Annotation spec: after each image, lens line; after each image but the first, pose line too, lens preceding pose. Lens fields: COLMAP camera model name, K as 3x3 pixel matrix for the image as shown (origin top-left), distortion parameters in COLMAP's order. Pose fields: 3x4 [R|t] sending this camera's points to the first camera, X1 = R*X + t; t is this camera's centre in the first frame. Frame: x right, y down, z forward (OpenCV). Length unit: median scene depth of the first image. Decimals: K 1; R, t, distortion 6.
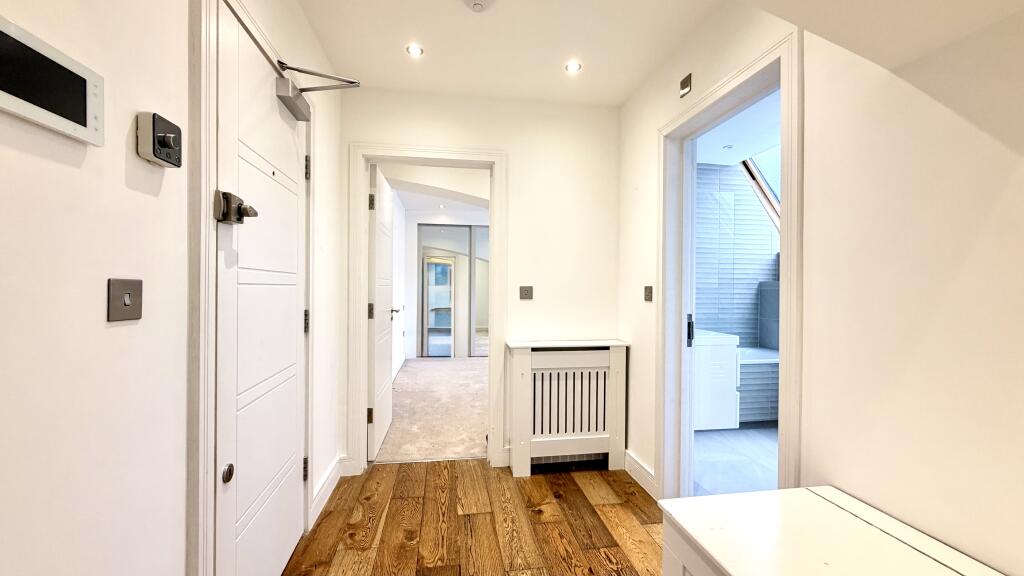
lens RADIAL K [[409.5, 0, 508.5], [0, 409.5, 288.0], [0, 0, 1]] dist [-0.000271, 0.000114]
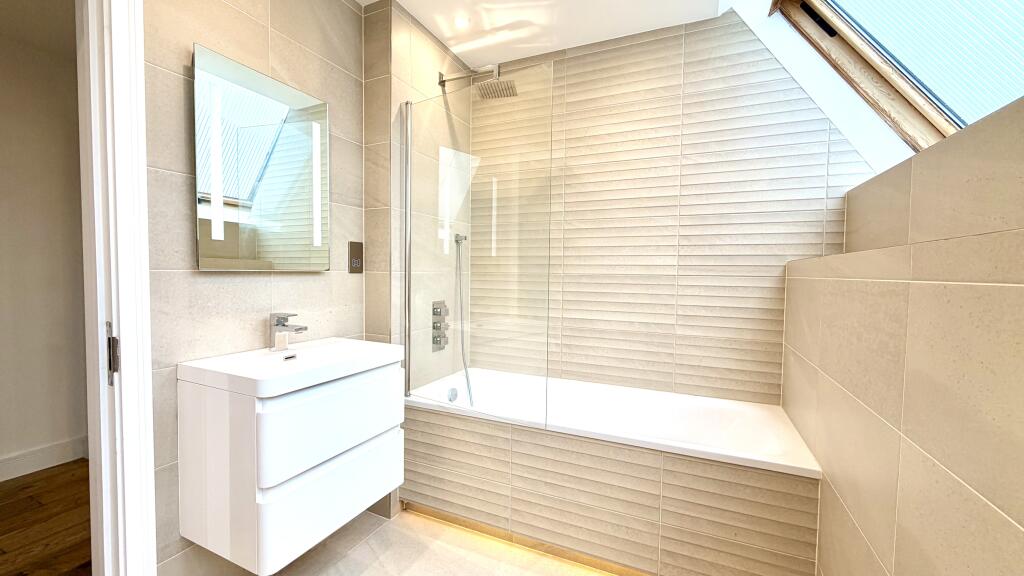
lens RADIAL K [[409.5, 0, 508.5], [0, 409.5, 288.0], [0, 0, 1]] dist [-0.000271, 0.000114]
pose [[0.832096, 0.026986, -0.553974, 0.611391], [-0.008694, 0.999328, 0.035622, -0.000337], [0.554563, -0.024824, 0.831771, 0.460284]]
